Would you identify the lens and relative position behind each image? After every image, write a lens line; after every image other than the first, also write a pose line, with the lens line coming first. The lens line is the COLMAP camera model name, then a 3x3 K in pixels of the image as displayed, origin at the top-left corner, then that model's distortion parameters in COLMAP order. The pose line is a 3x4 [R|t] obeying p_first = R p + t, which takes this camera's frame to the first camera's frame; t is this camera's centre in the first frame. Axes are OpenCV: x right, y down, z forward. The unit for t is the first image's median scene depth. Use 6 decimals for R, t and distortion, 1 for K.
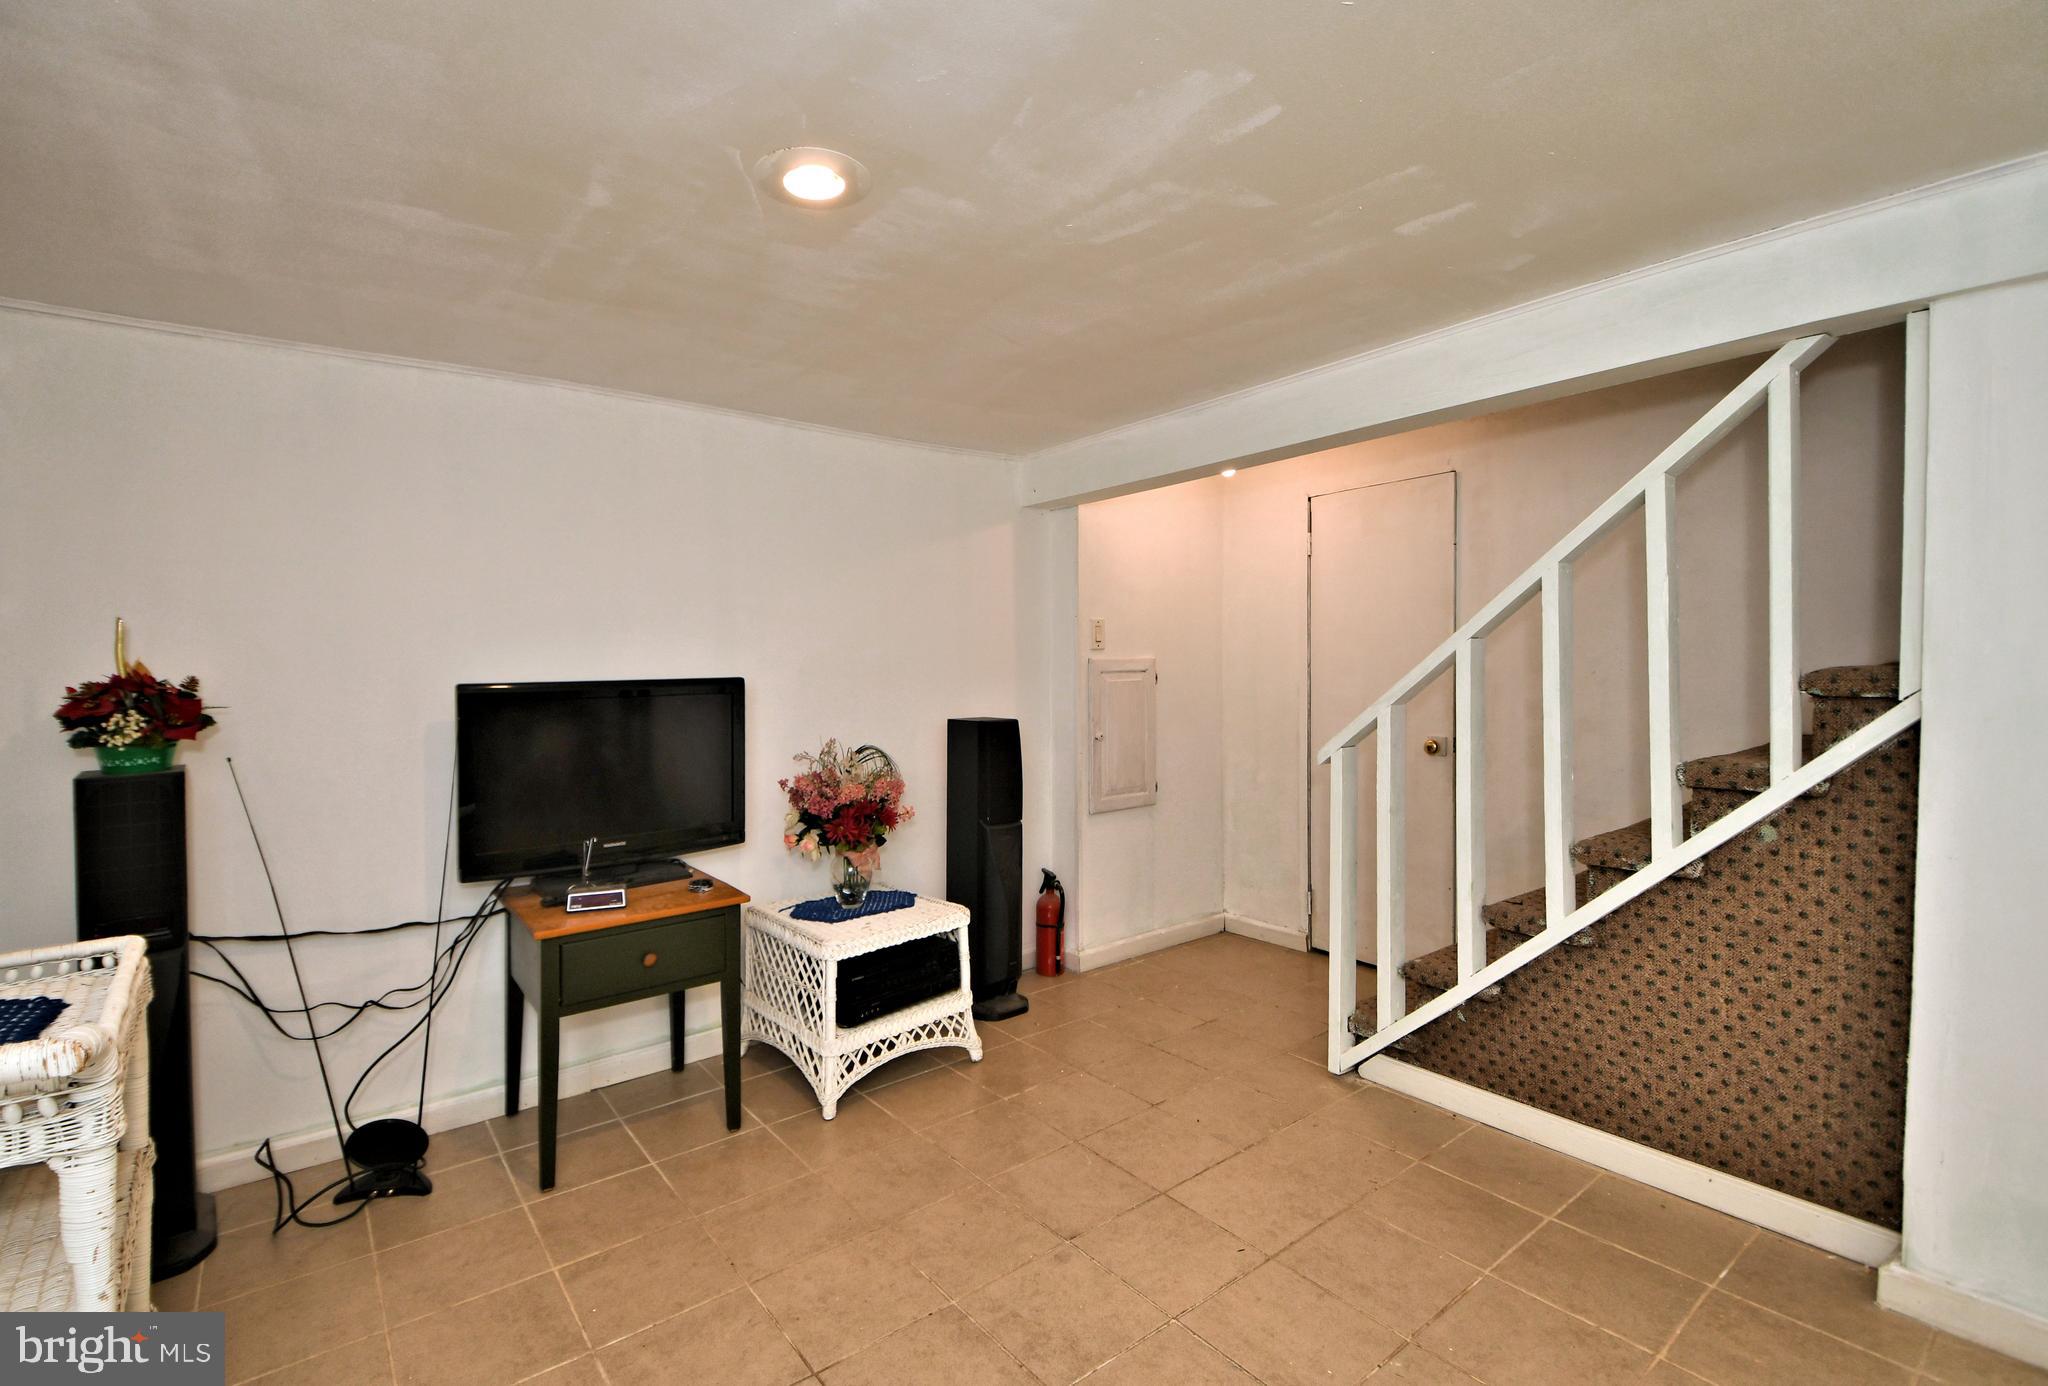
lens RADIAL K [[914.2, 0, 968.9], [0, 914.2, 671.2], [0, 0, 1]] dist [0.003059, 0.000148]
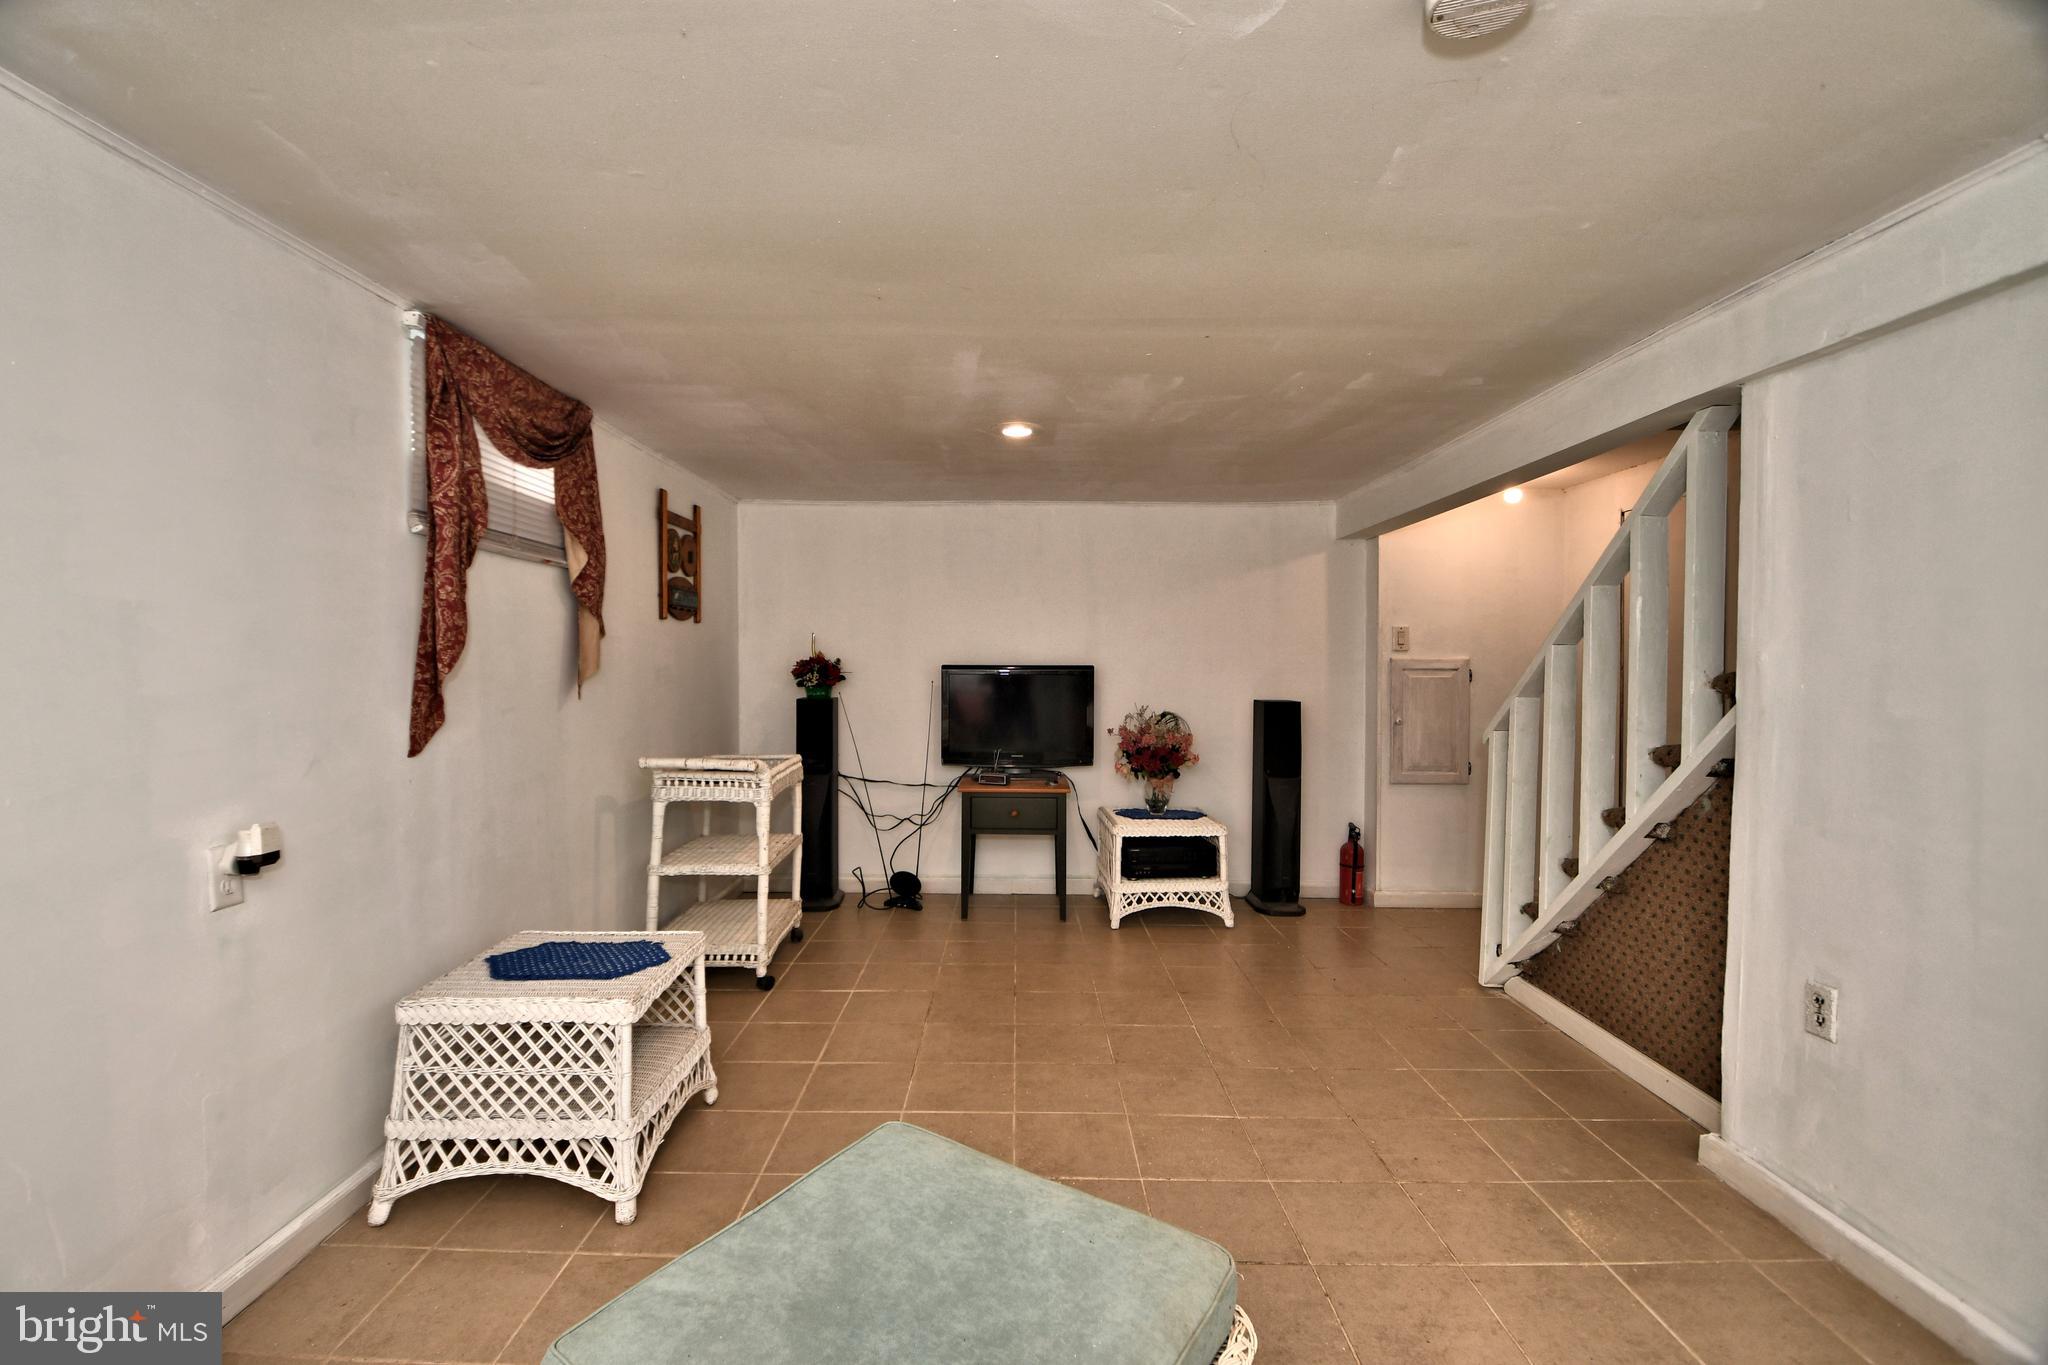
lens RADIAL K [[884.9, 0, 1024.0], [0, 884.9, 682.5], [0, 0, 1]] dist [0.010717, -0.027632]
pose [[0.807153, 0.031905, -0.589479, 0.645279], [-0.022767, 0.999478, 0.022923, 0.004911], [0.589903, -0.005081, 0.807458, -0.395091]]
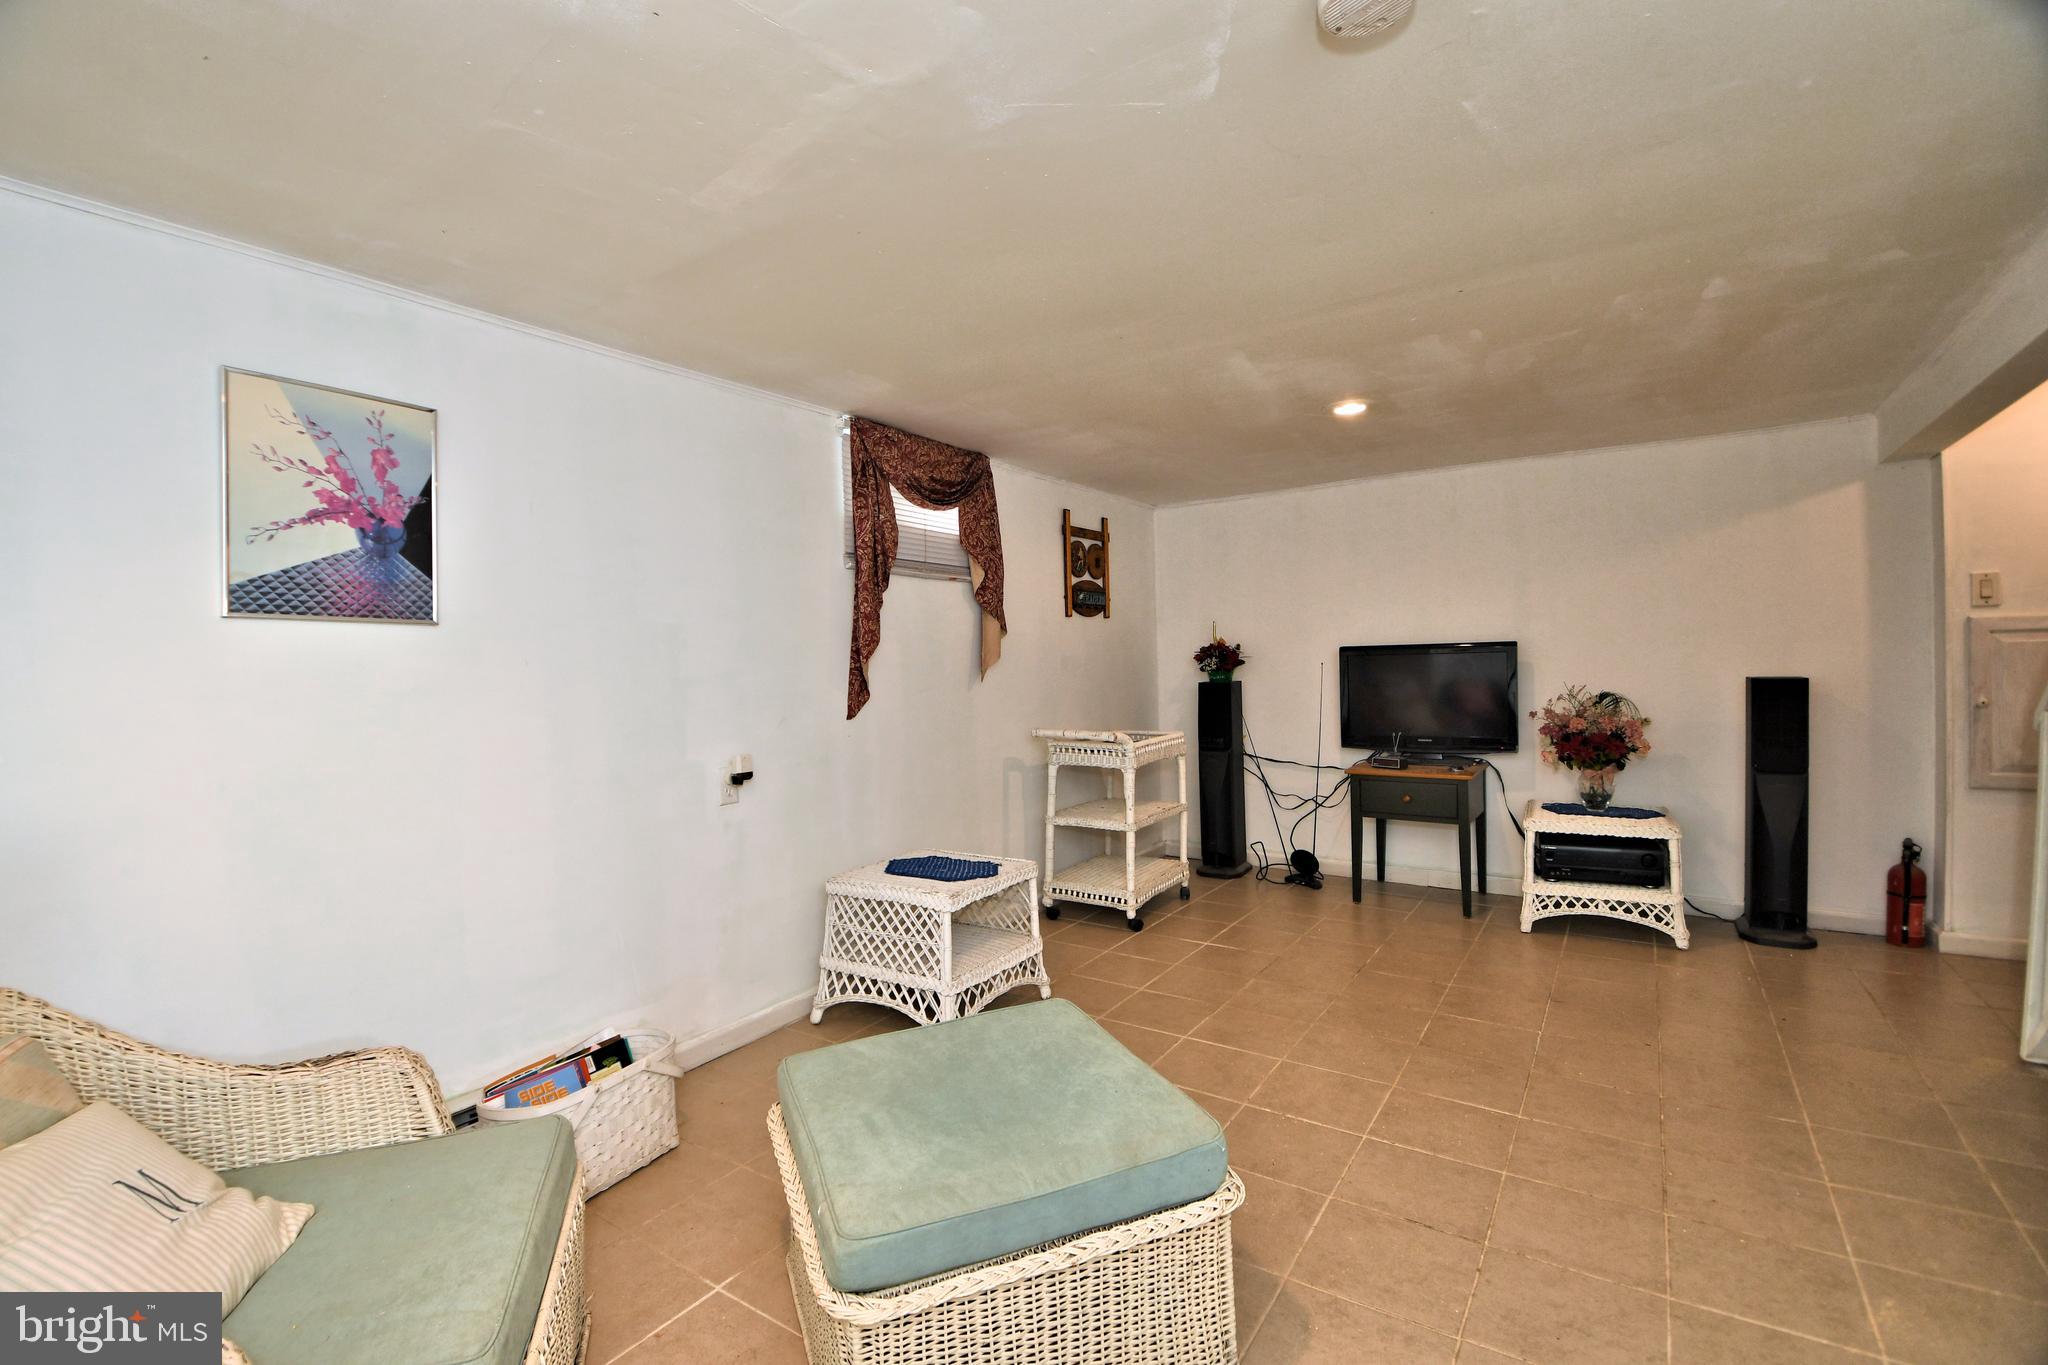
lens RADIAL K [[884.9, 0, 1024.0], [0, 884.9, 682.5], [0, 0, 1]] dist [0.010717, -0.027632]
pose [[0.341652, 0.029686, -0.939358, 0.914073], [0.012245, 0.999276, 0.036033, 0.013310], [0.939747, -0.023813, 0.341041, -0.262507]]
